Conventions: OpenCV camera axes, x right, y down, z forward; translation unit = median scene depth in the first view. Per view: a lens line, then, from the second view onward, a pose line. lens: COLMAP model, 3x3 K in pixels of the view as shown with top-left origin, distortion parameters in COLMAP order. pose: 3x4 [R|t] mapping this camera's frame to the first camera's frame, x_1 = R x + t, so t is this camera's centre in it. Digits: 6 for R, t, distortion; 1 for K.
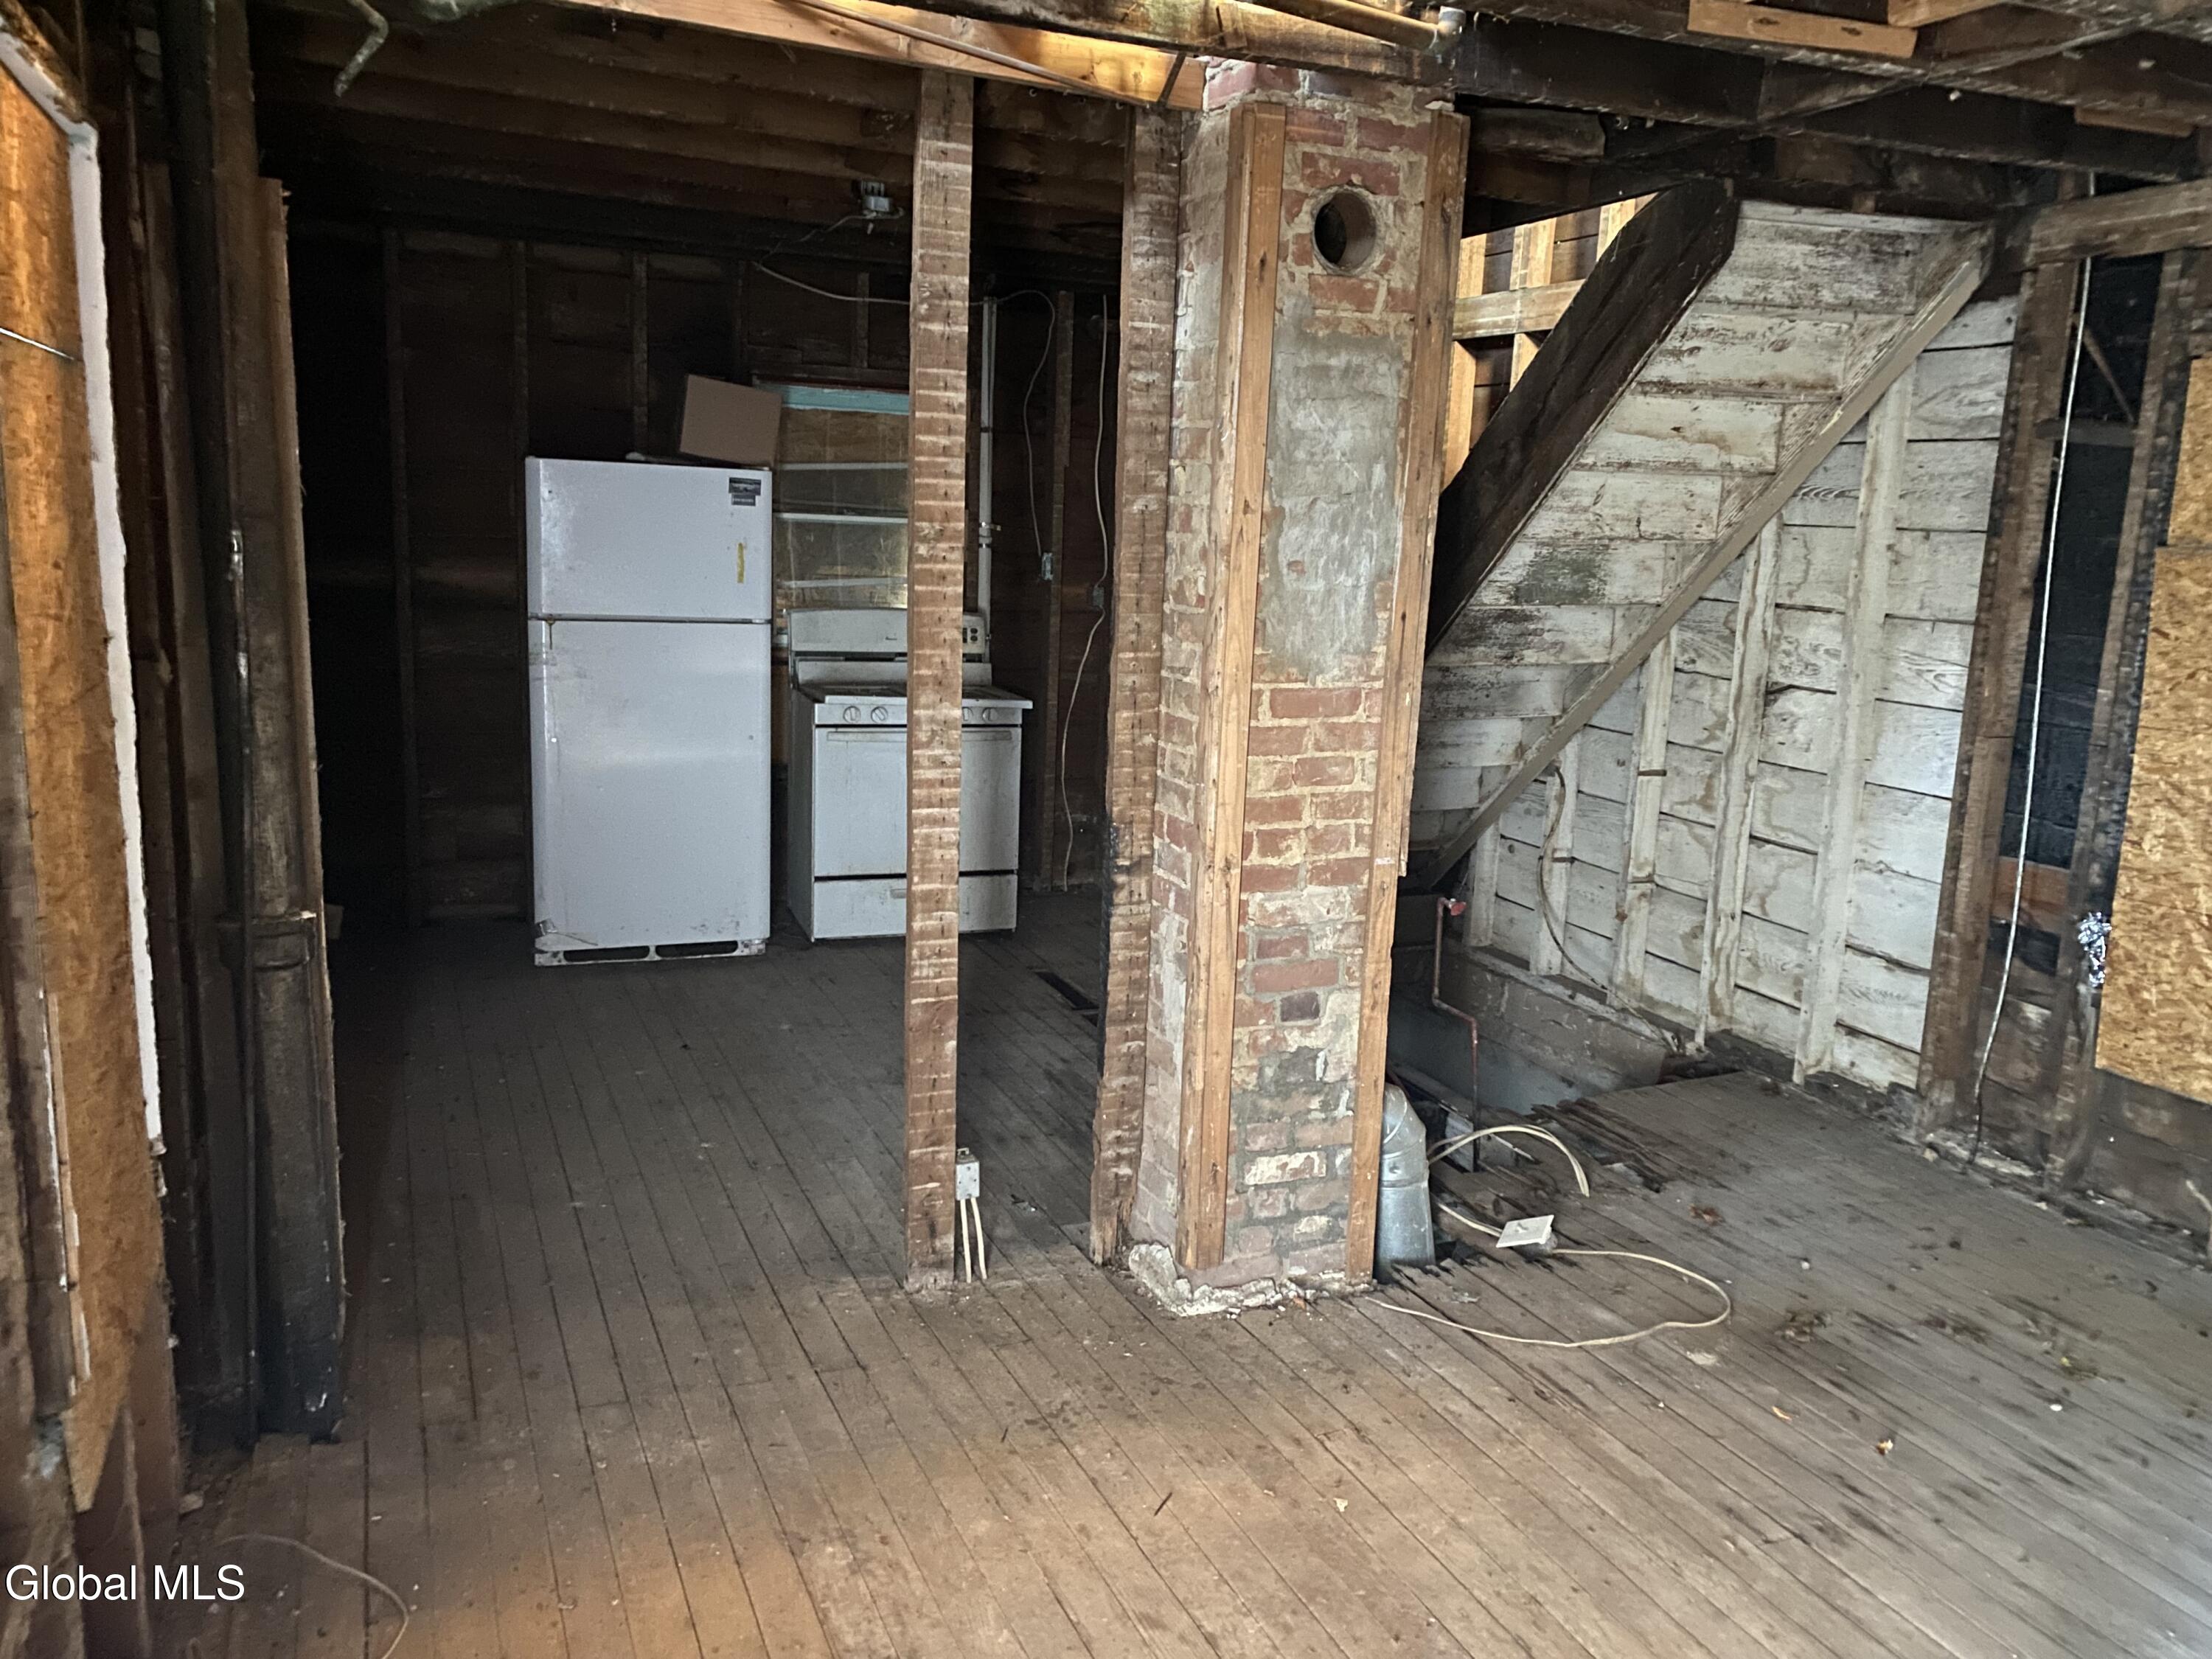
lens RADIAL K [[1676.5, 0, 1094.8], [0, 1676.5, 823.8], [0, 0, 1]] dist [0.056031, -0.049845]
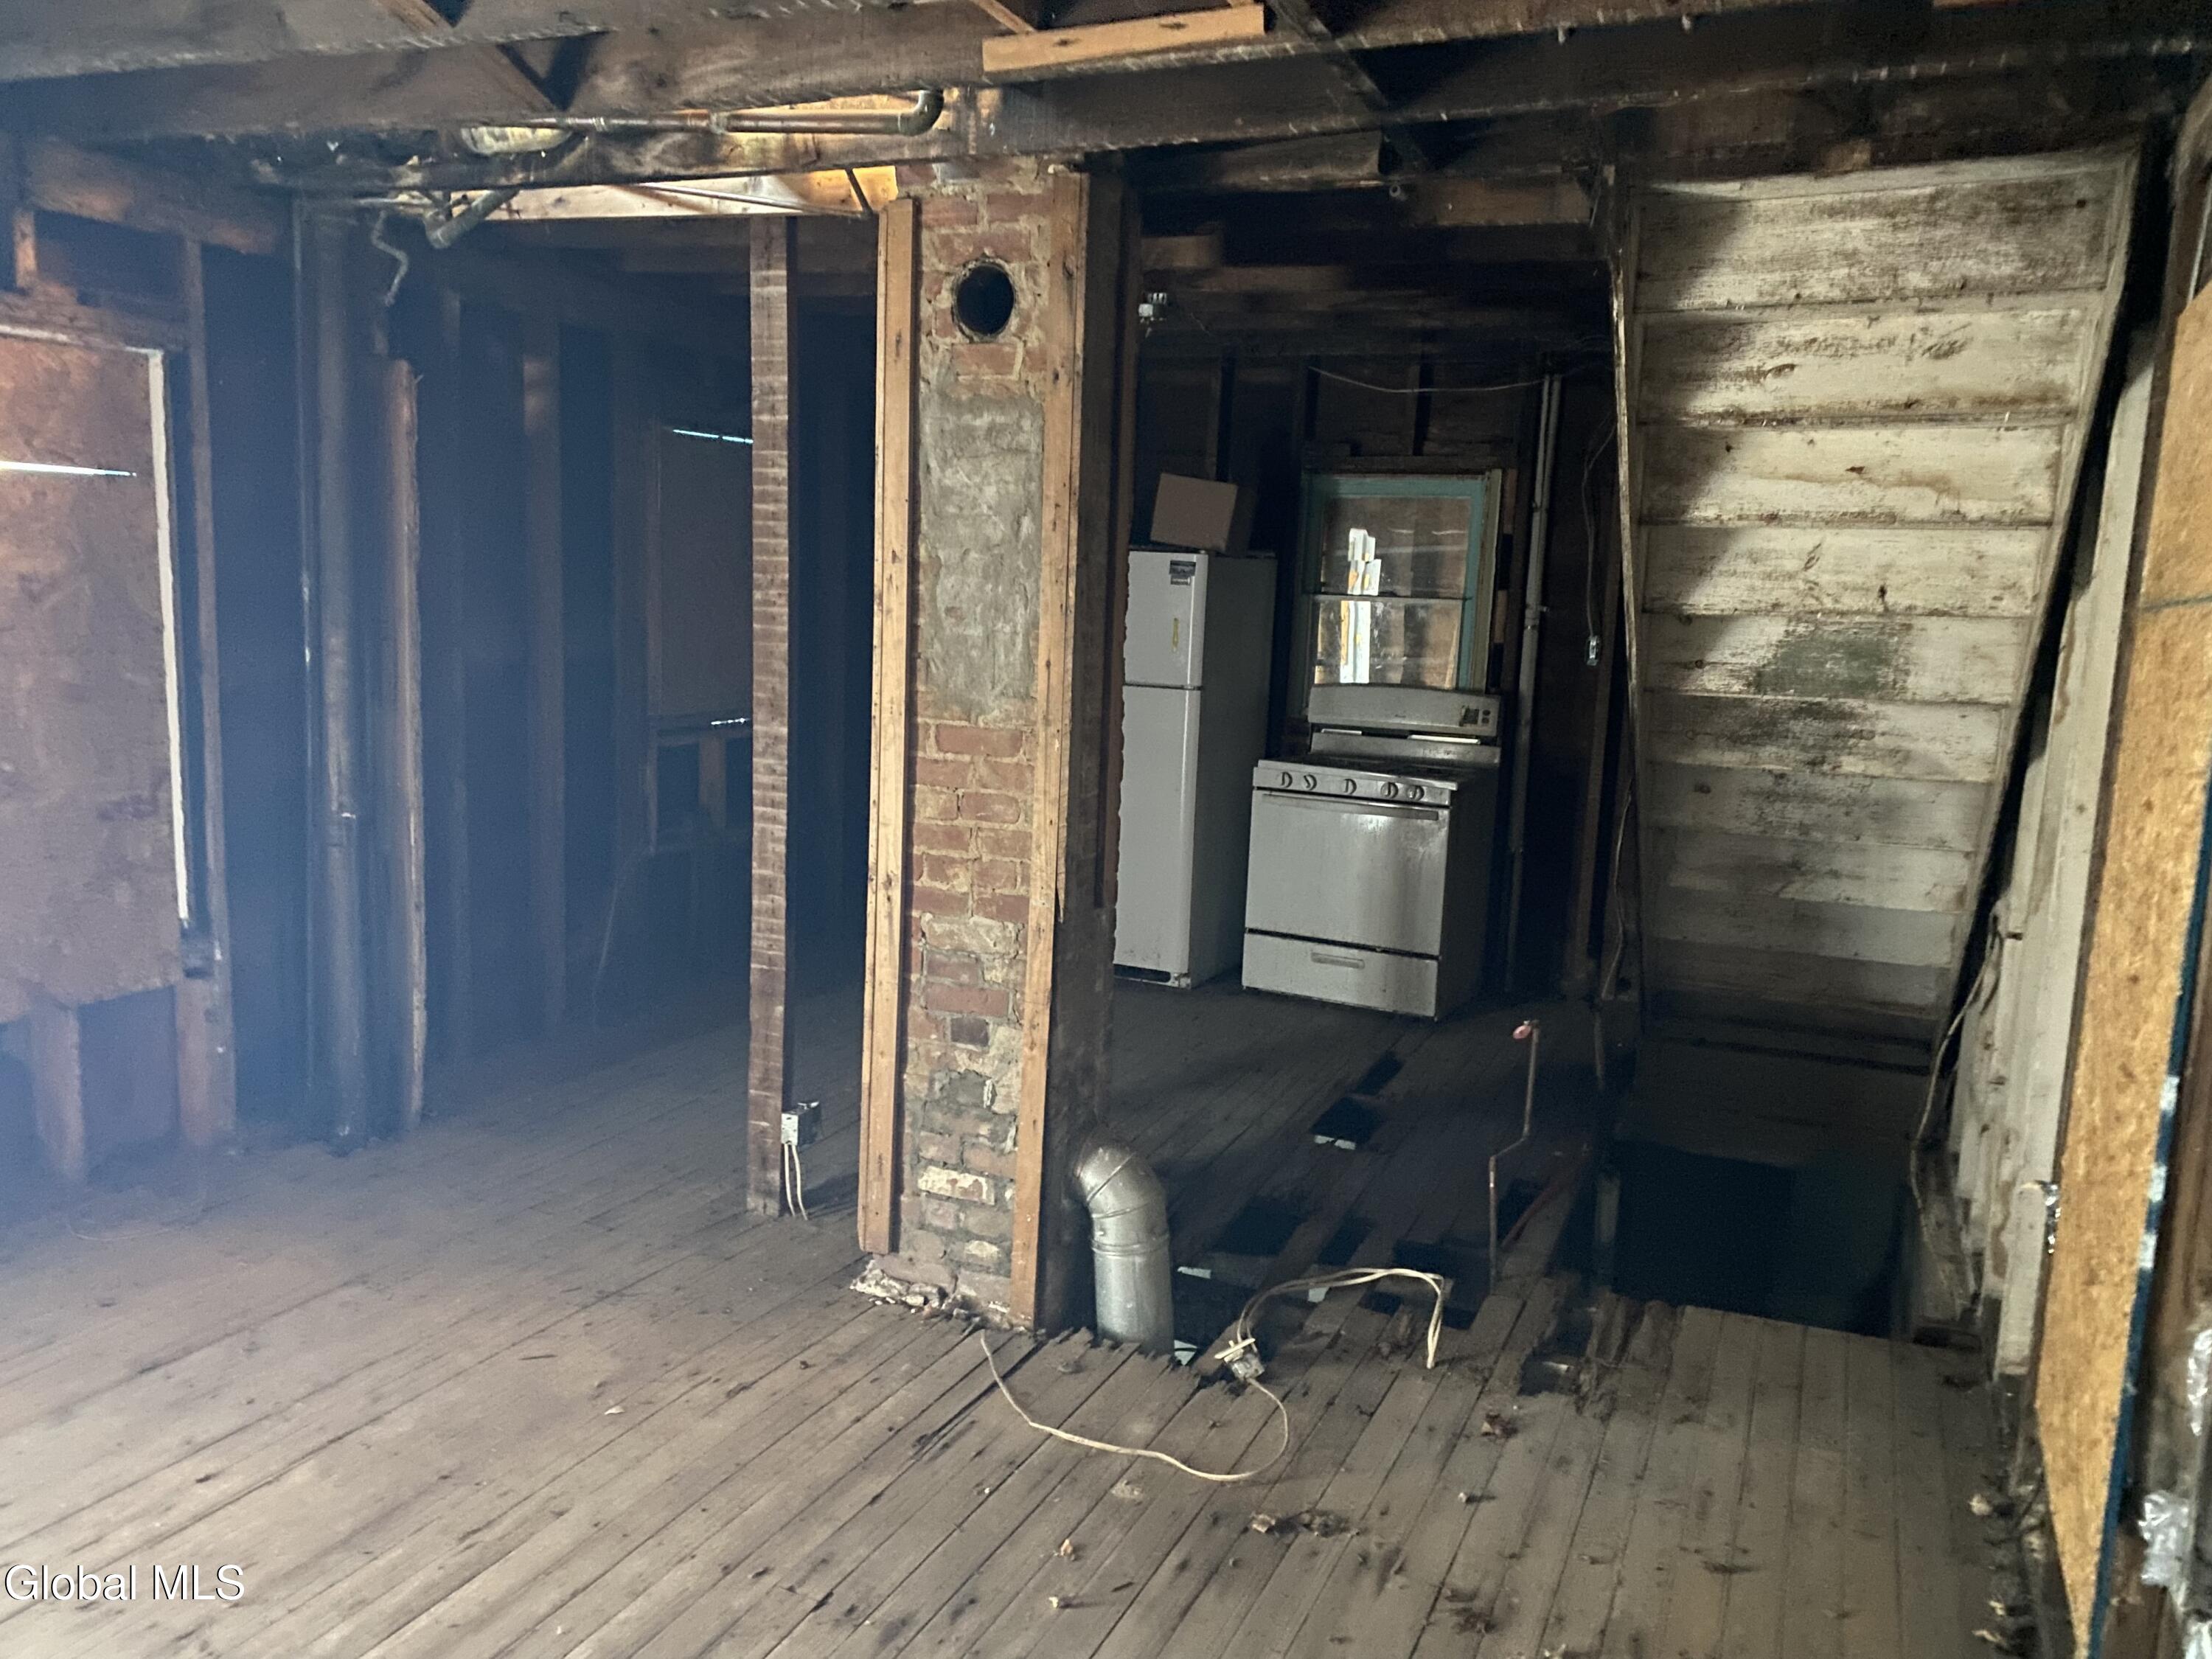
lens RADIAL K [[1676.5, 0, 1105.4], [0, 1676.5, 832.2], [0, 0, 1]] dist [0.056031, -0.049845]
pose [[0.687324, 0.100571, -0.719355, 0.815397], [-0.145926, 0.989295, -0.001117, -0.022398], [0.711542, 0.105740, 0.694642, 0.282527]]
